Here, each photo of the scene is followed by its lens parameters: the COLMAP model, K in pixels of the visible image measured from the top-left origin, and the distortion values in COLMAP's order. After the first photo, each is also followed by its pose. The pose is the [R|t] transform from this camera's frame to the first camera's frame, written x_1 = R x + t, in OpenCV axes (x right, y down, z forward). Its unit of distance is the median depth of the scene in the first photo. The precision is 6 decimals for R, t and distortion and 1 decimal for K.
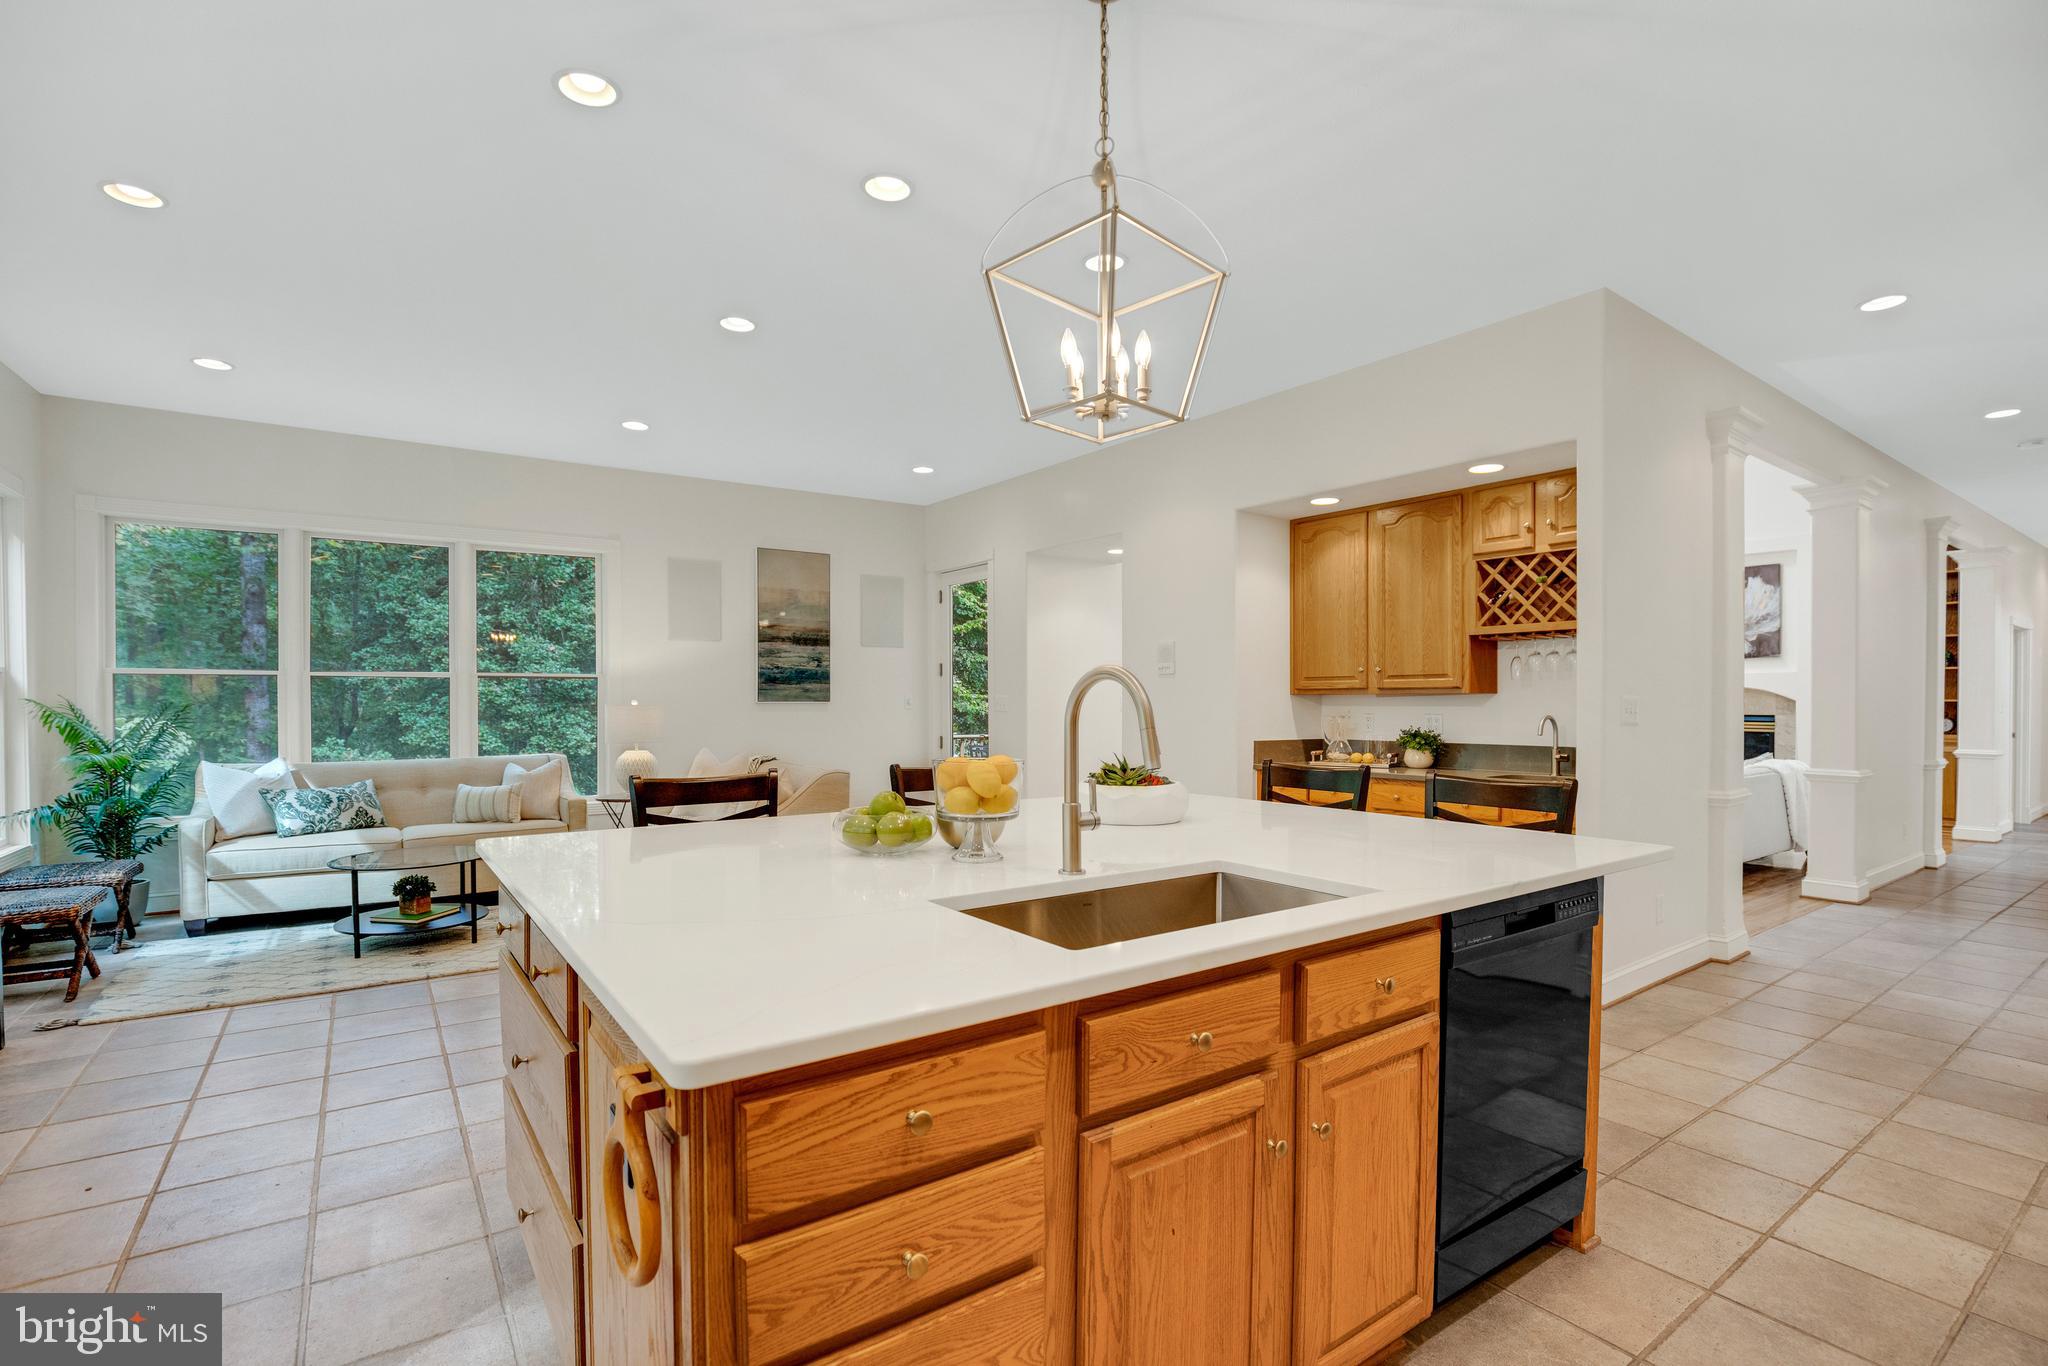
lens RADIAL K [[954.2, 0, 1018.4], [0, 954.2, 717.4], [0, 0, 1]] dist [-0.040233, 0.004962]
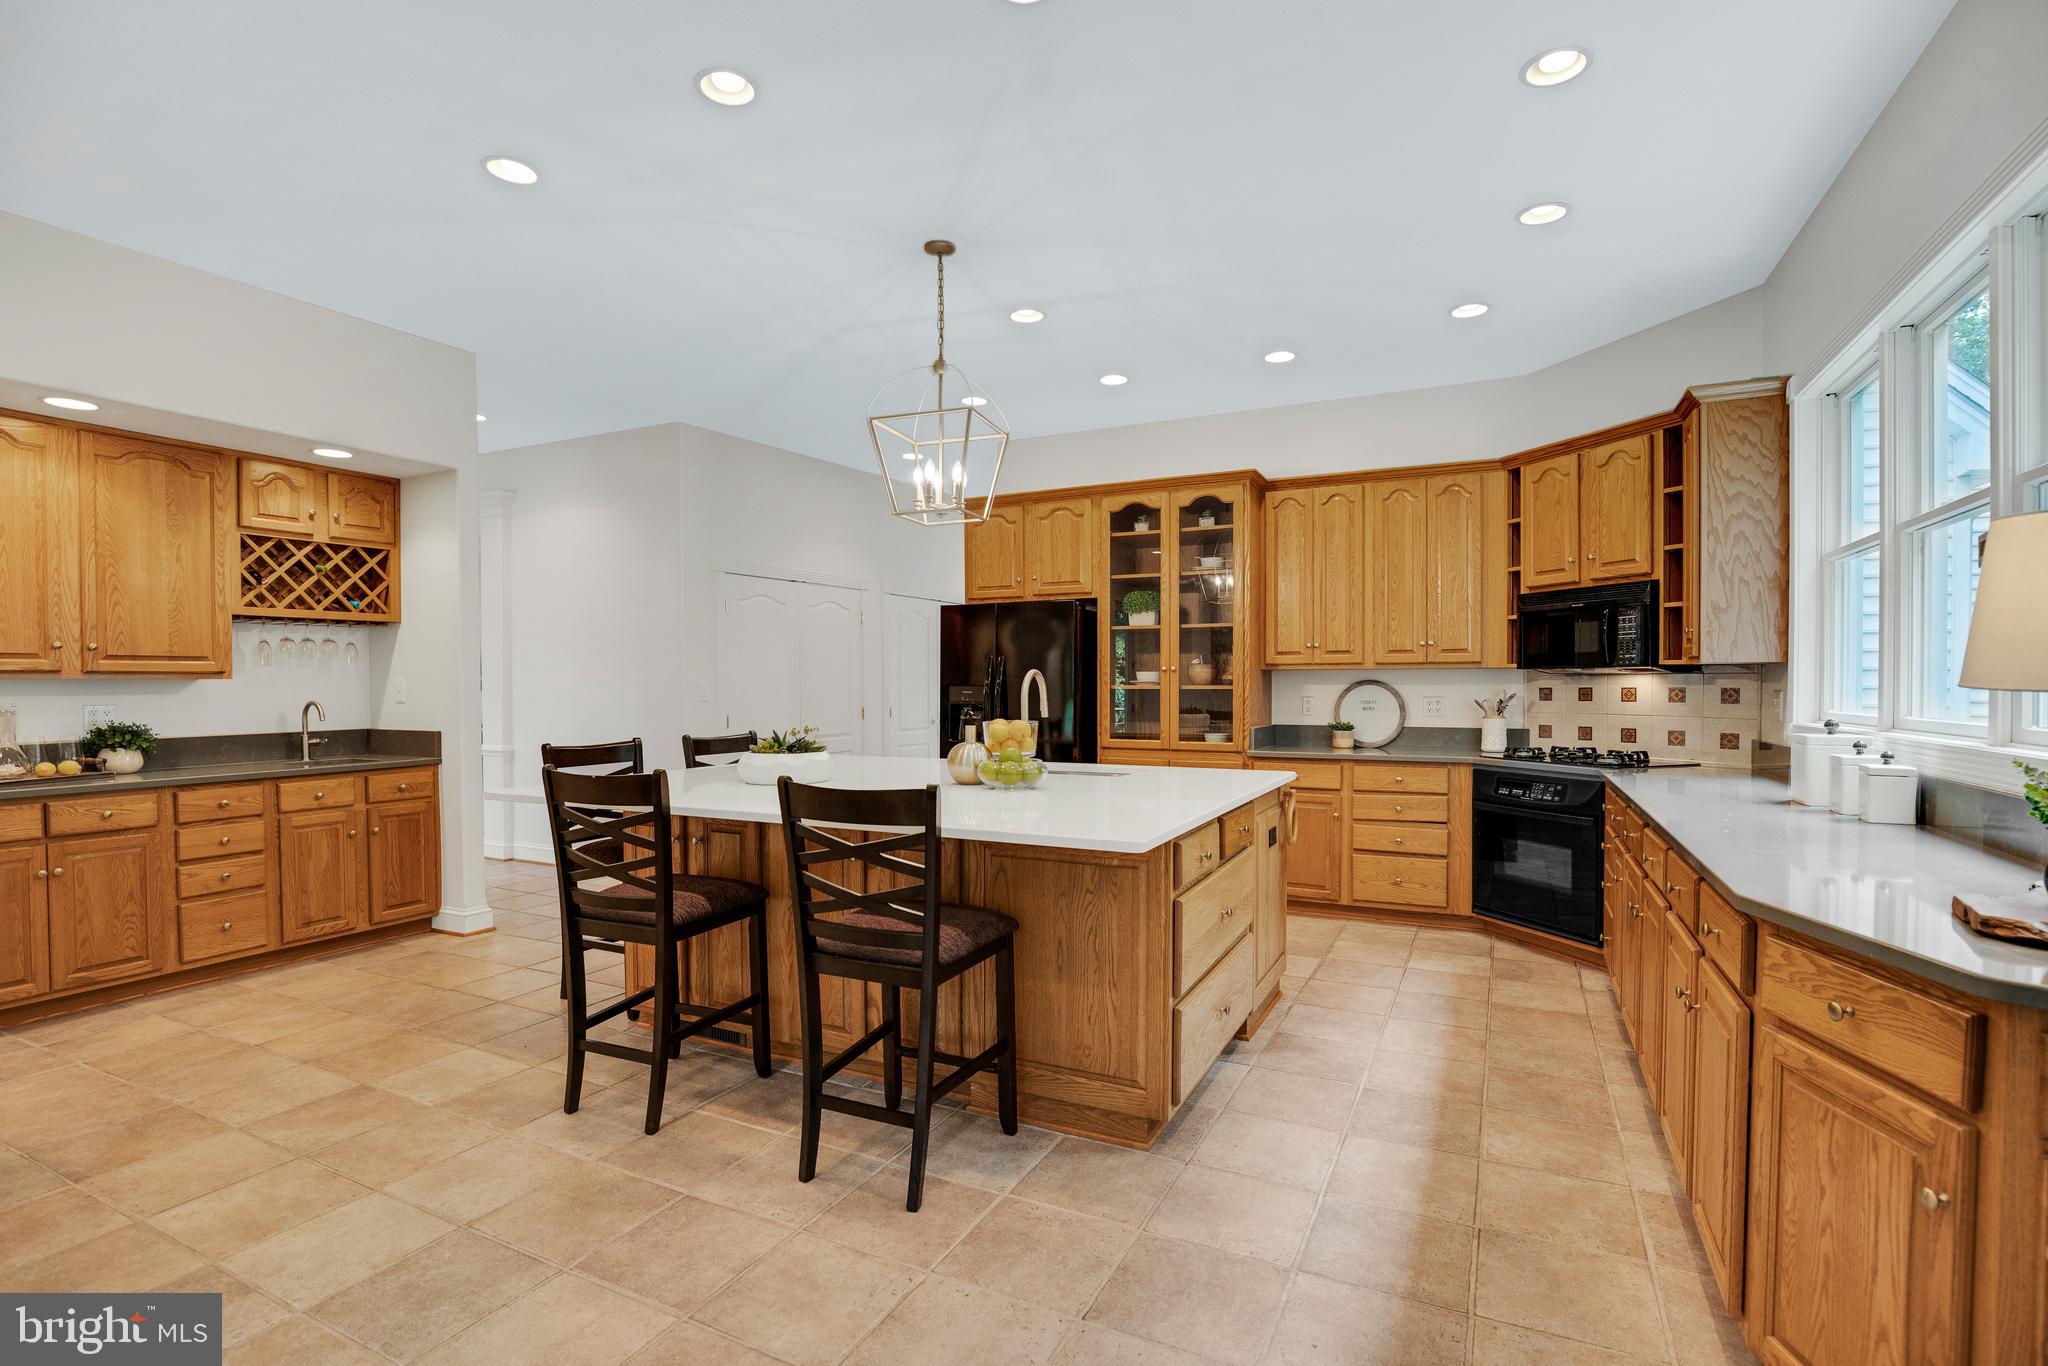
lens RADIAL K [[954.2, 0, 1056.2], [0, 954.2, 689.6], [0, 0, 1]] dist [-0.040233, 0.004962]
pose [[-0.495947, -0.004590, 0.868341, -0.613600], [0.017770, 0.999723, 0.015433, -0.014353], [-0.868171, 0.023084, -0.495728, 0.702513]]
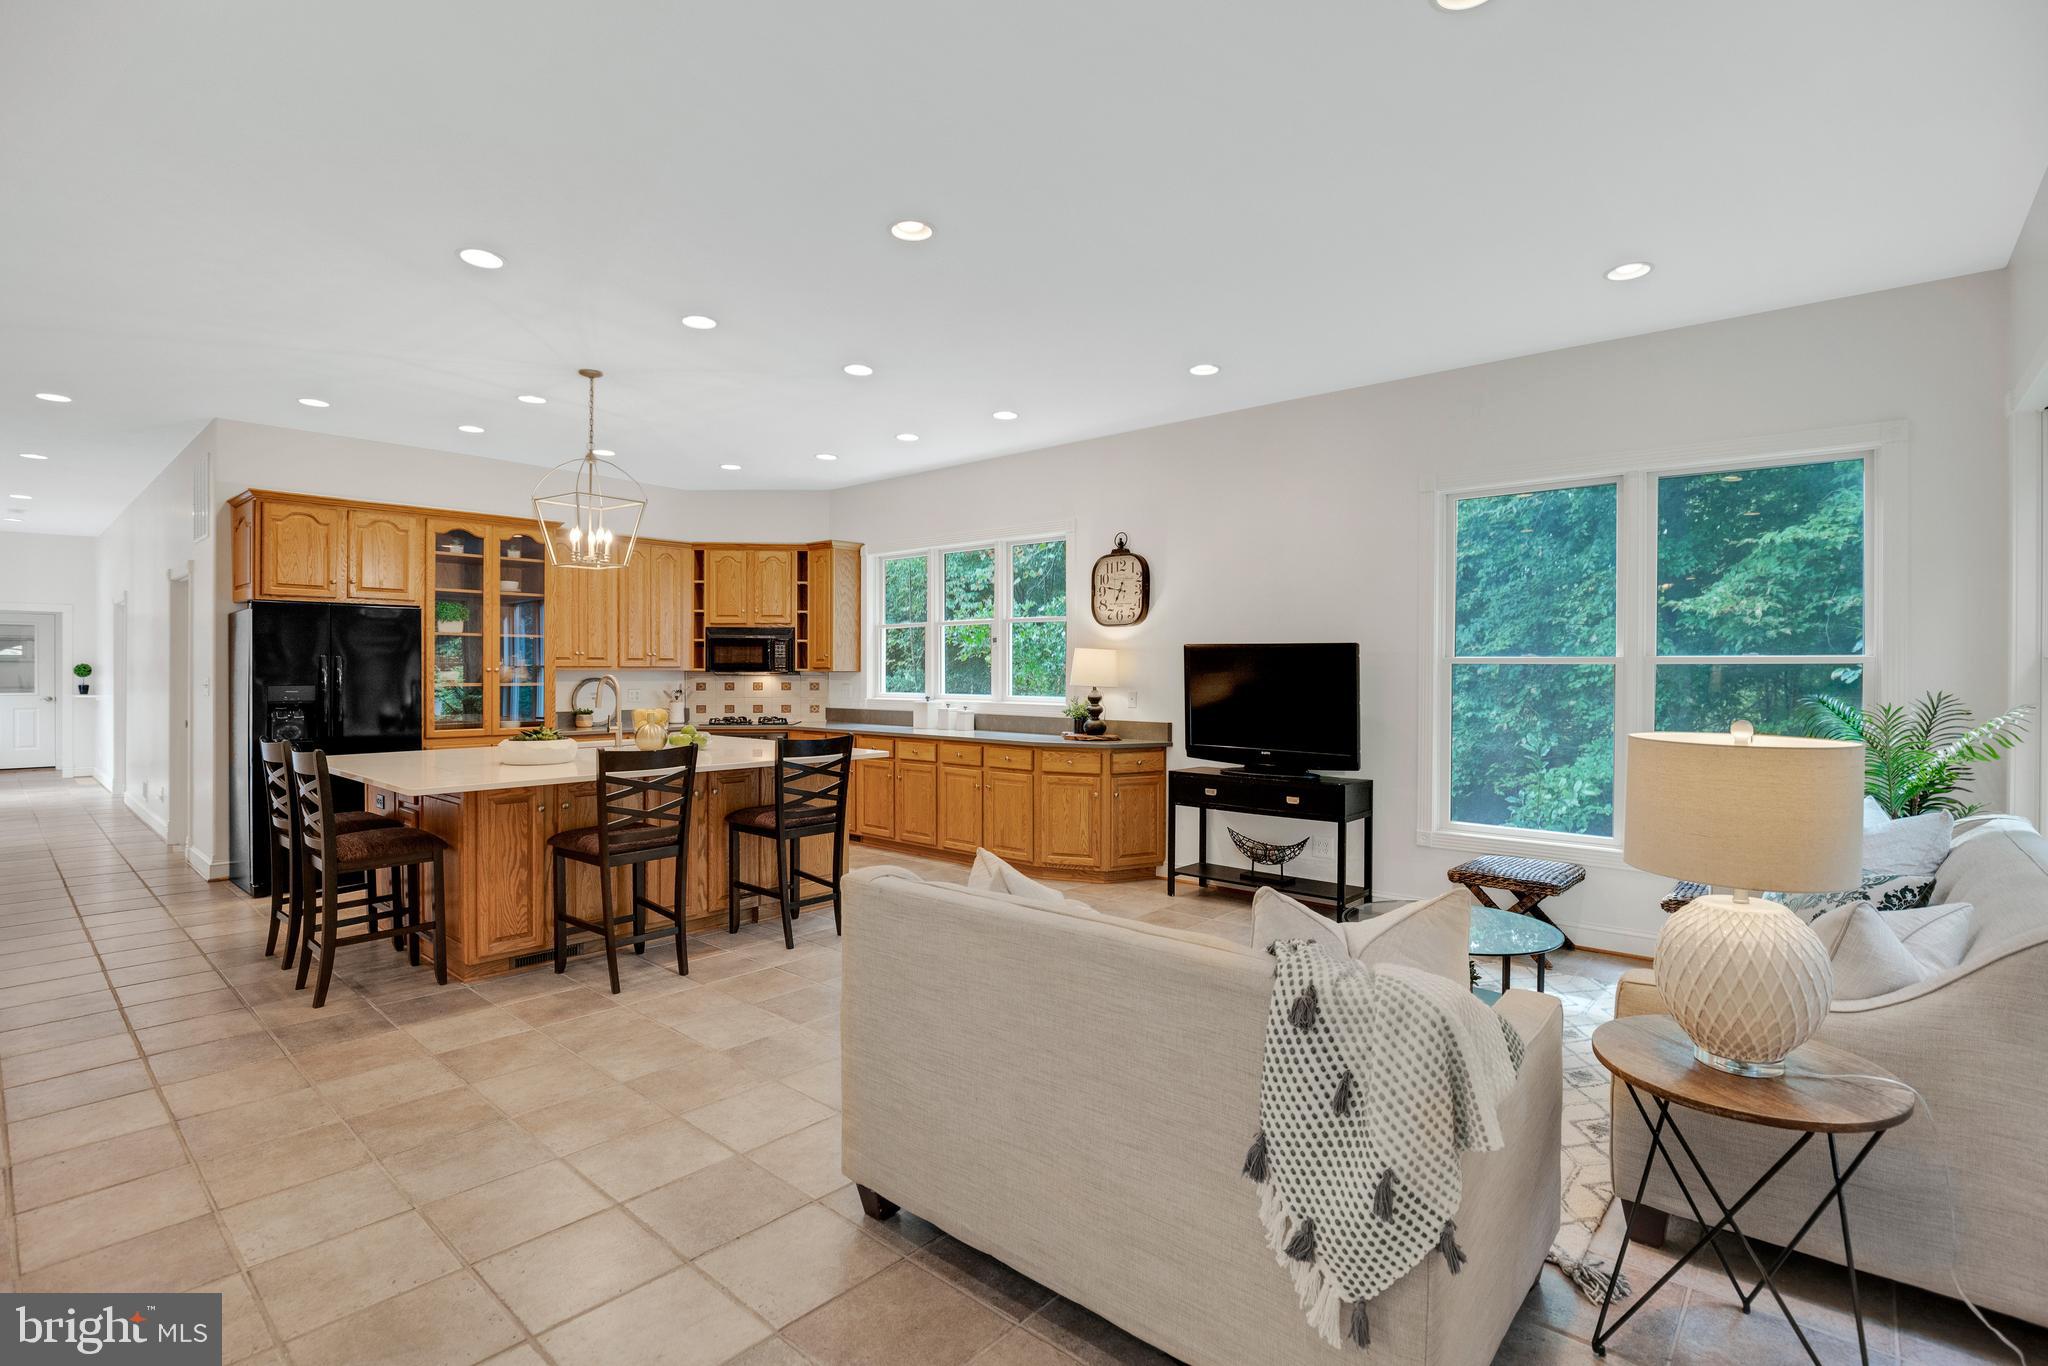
lens RADIAL K [[954.2, 0, 1021.4], [0, 954.2, 673.4], [0, 0, 1]] dist [-0.040233, 0.004962]
pose [[-0.969391, -0.003972, -0.245491, -0.150212], [-0.009025, 0.999770, 0.019461, -0.044789], [0.245357, 0.021080, -0.969204, 1.481716]]
